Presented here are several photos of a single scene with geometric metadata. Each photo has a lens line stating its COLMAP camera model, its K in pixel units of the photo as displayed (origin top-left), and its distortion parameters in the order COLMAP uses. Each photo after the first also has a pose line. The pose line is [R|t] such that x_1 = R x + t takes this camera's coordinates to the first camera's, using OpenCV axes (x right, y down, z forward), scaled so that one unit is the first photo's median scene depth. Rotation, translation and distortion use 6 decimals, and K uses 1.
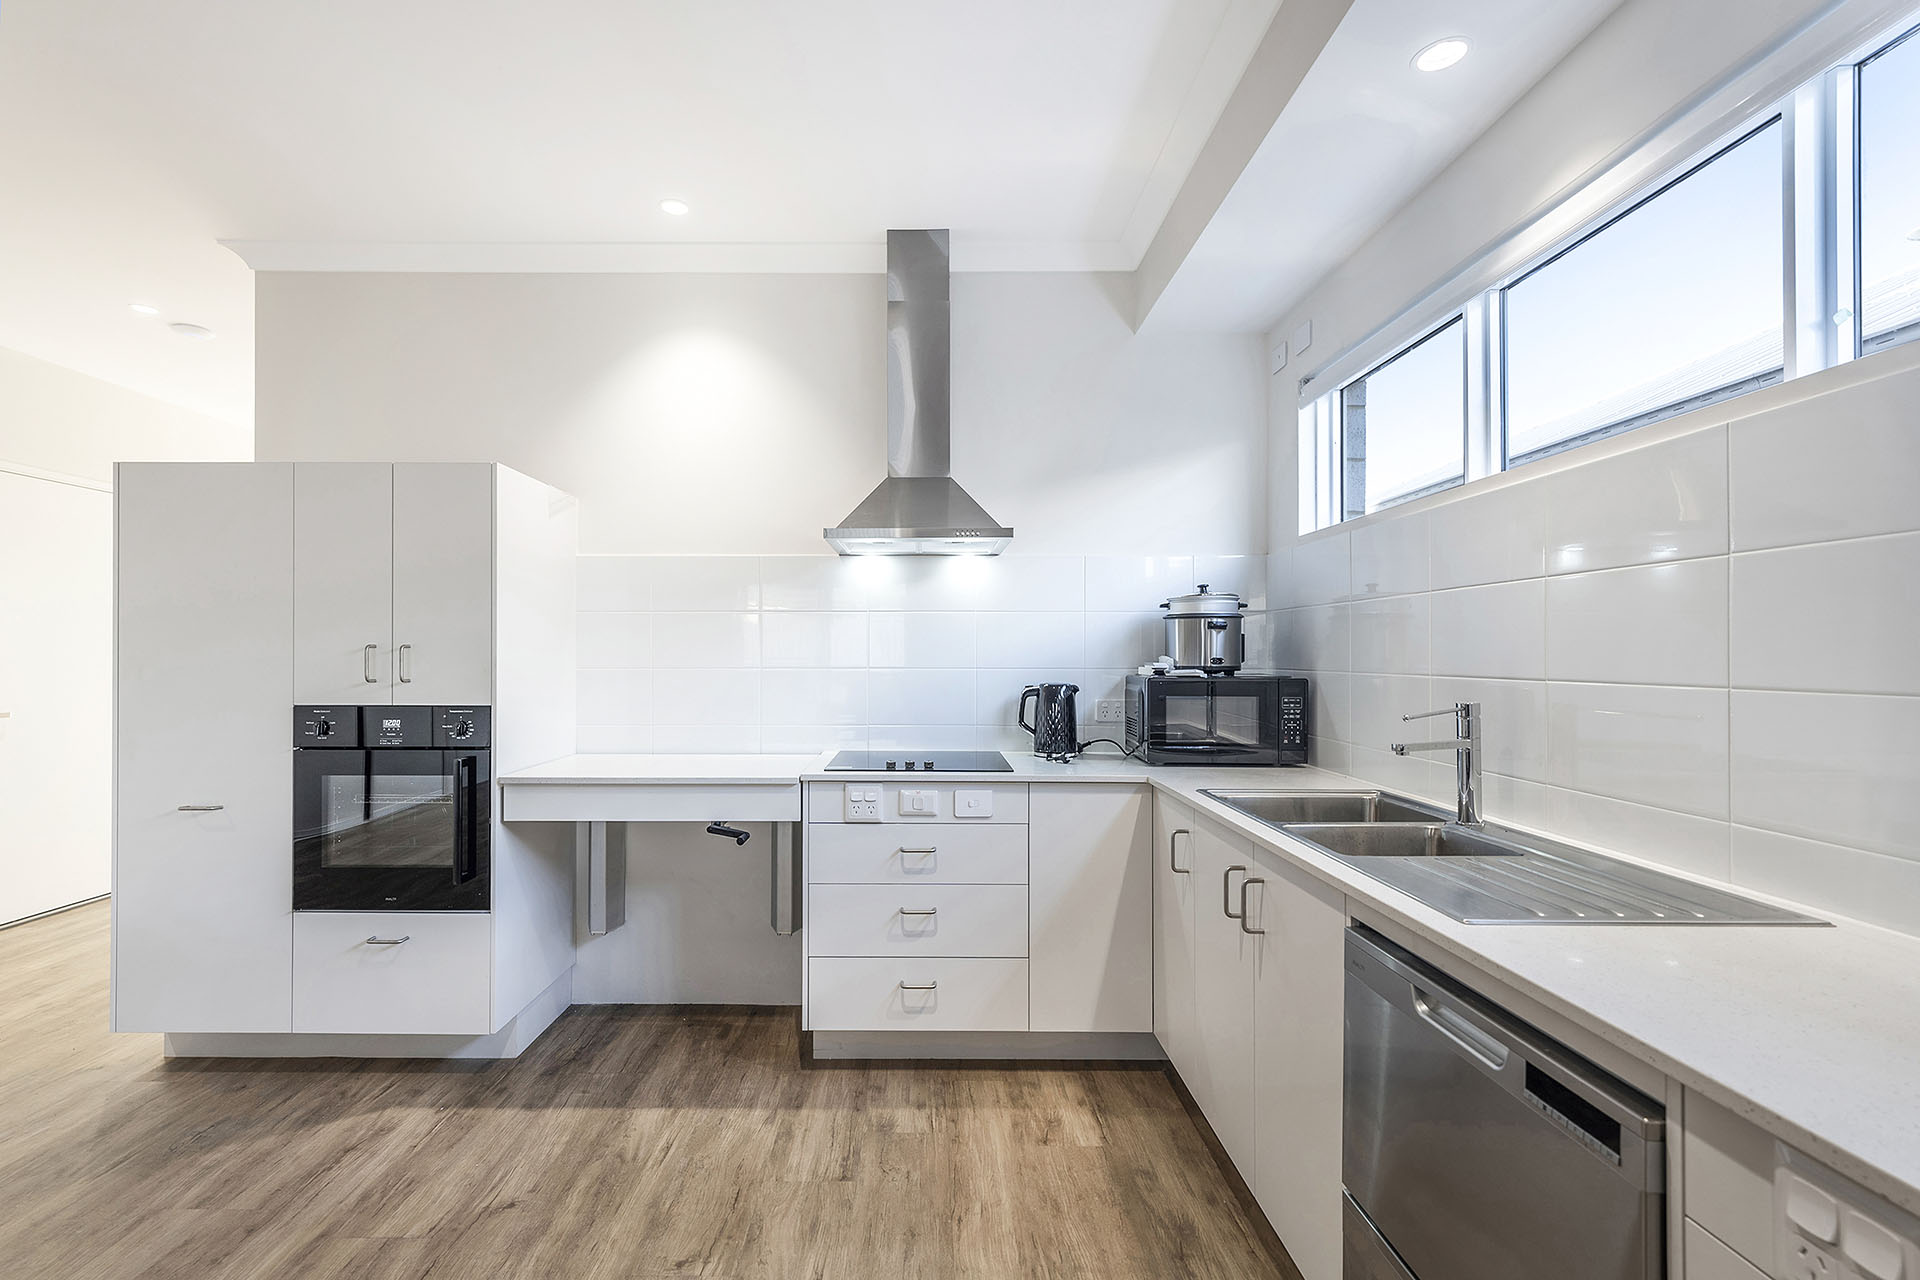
lens RADIAL K [[926.9, 0, 963.8], [0, 926.9, 667.3], [0, 0, 1]] dist [0.007159, 0.000498]
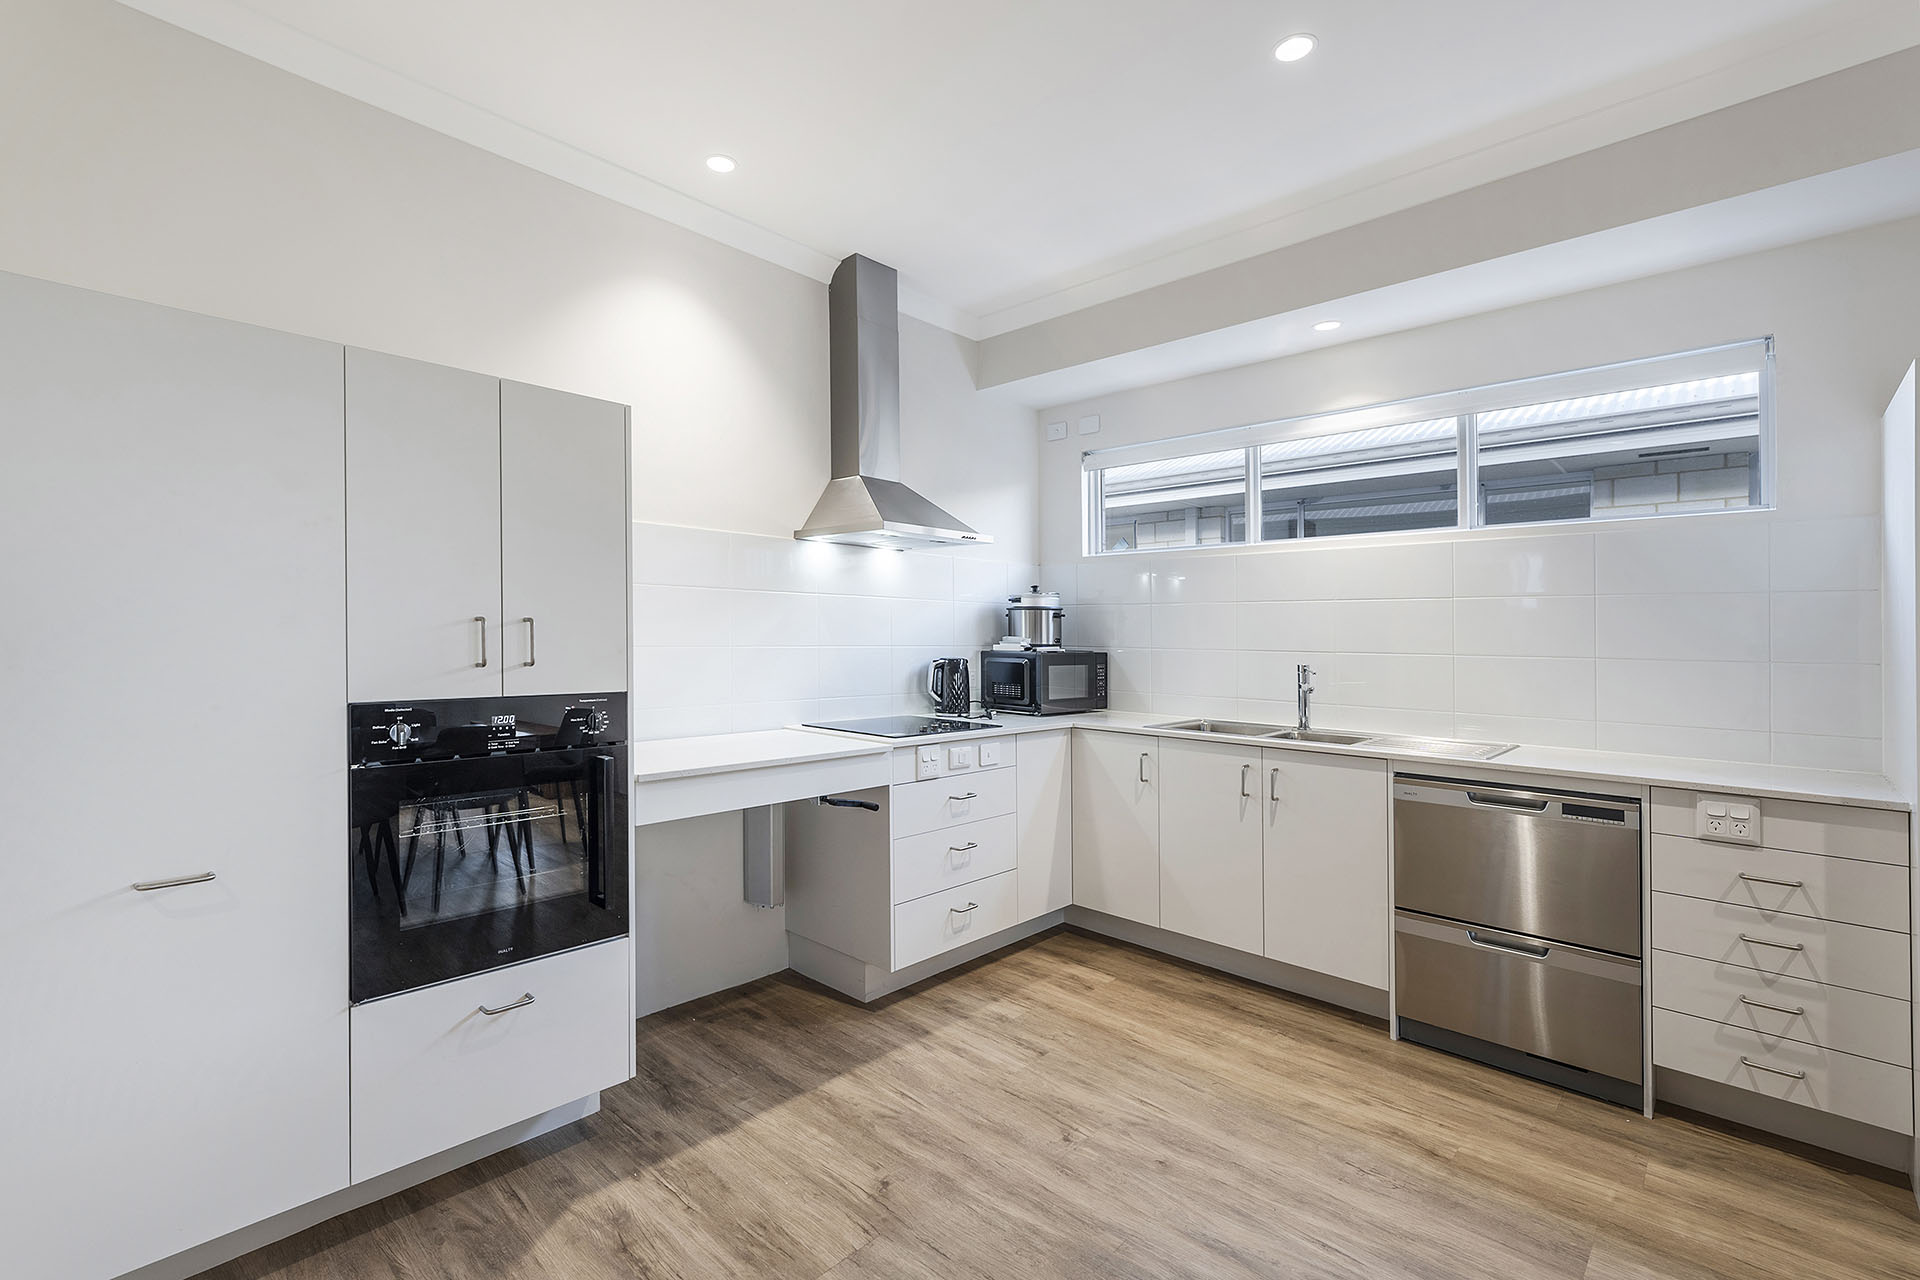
lens RADIAL K [[860.7, 0, 954.4], [0, 860.7, 633.2], [0, 0, 1]] dist [0.004772, -0.000818]
pose [[0.672521, 0.009759, 0.740014, -0.899234], [-0.005543, 0.999951, -0.008149, -0.007305], [-0.740058, 0.001378, 0.672542, 0.252352]]
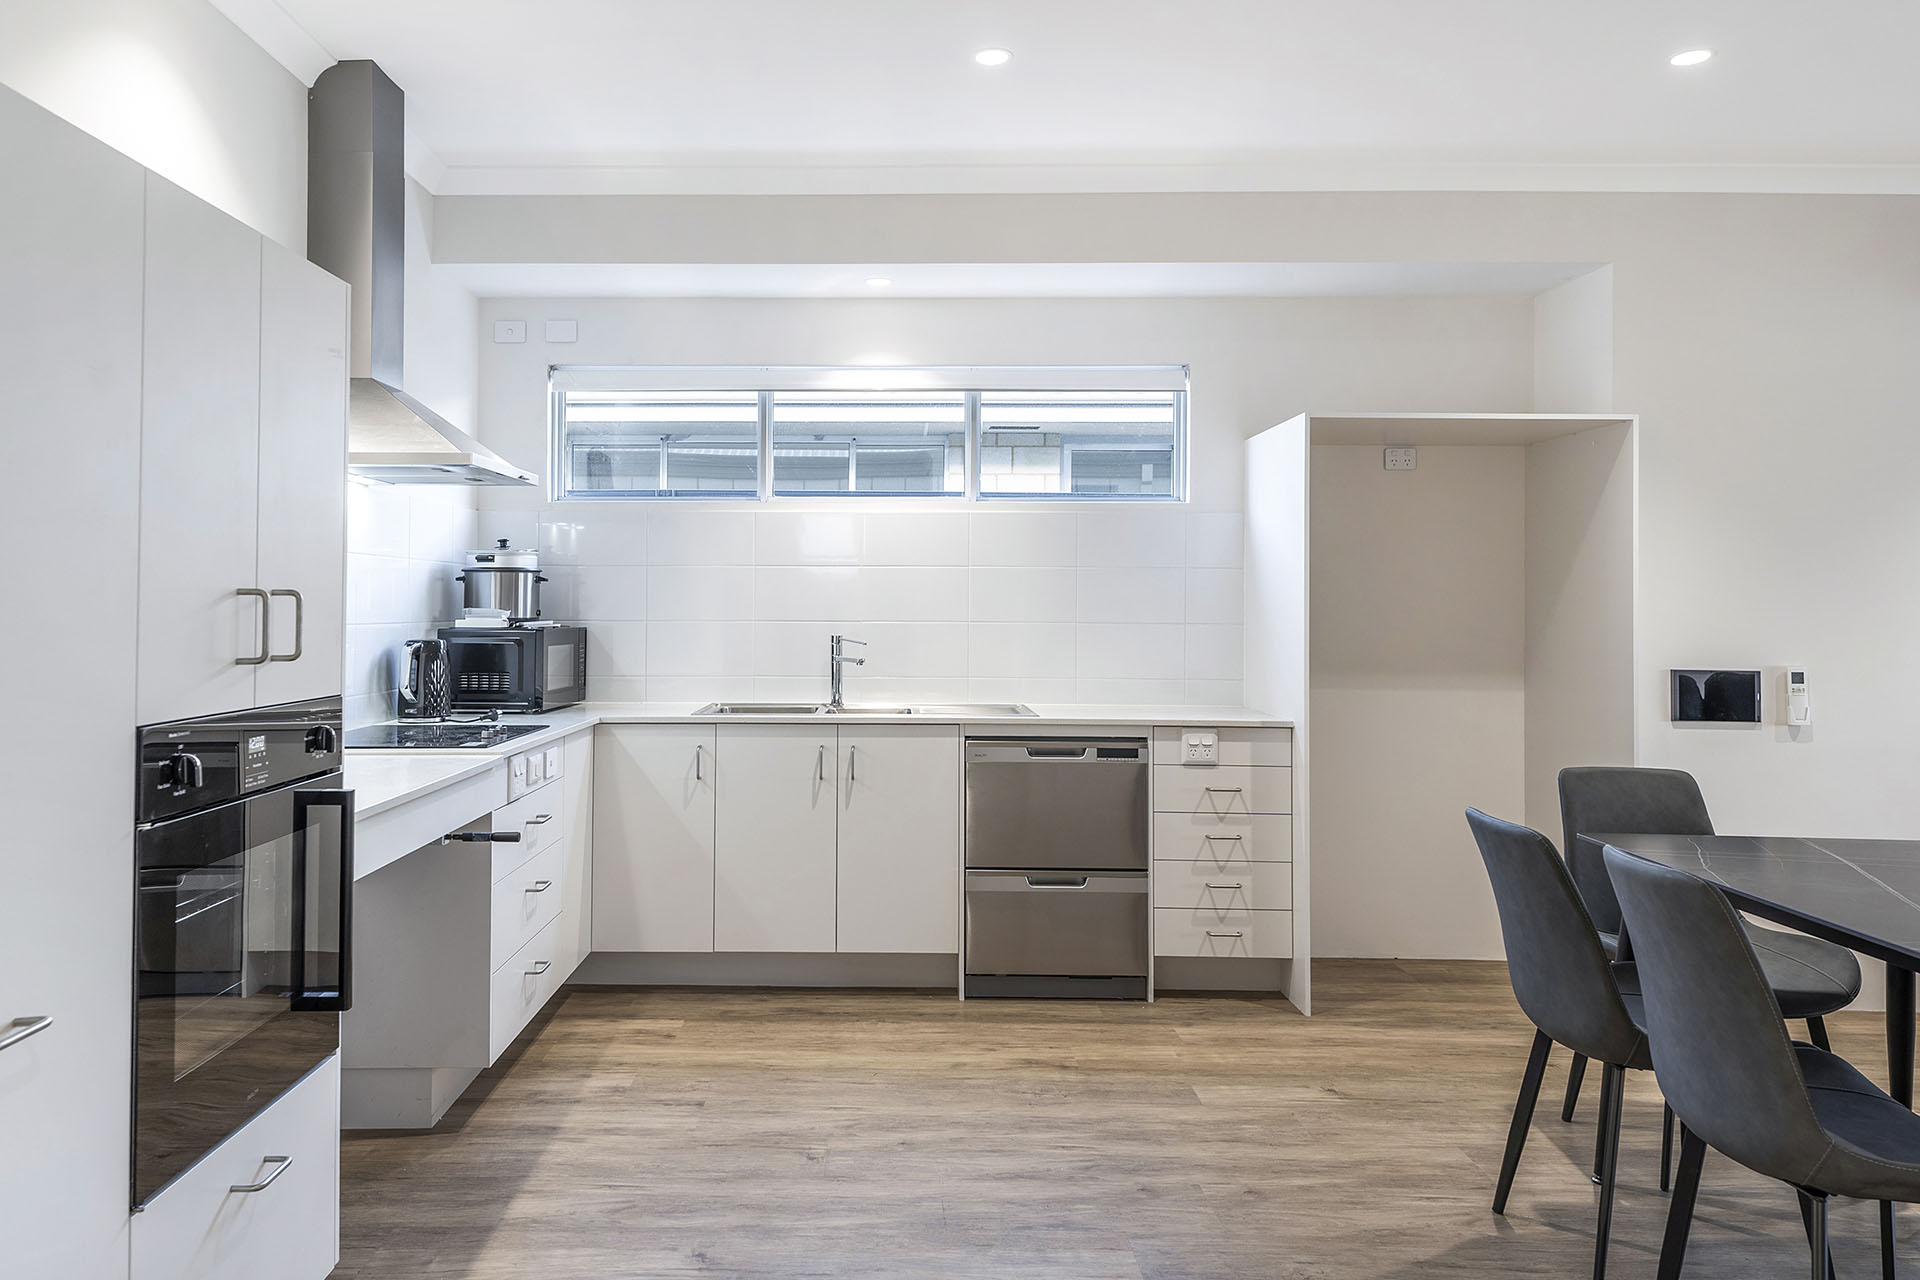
lens RADIAL K [[1263.2, 0, 936.8], [0, 1263.2, 582.3], [0, 0, 1]] dist [0.050780, 0.000880]
pose [[-0.046112, 0.020498, 0.998726, -1.339621], [0.004727, 0.999783, -0.020302, -0.011346], [-0.998925, 0.003785, -0.046198, 0.663599]]
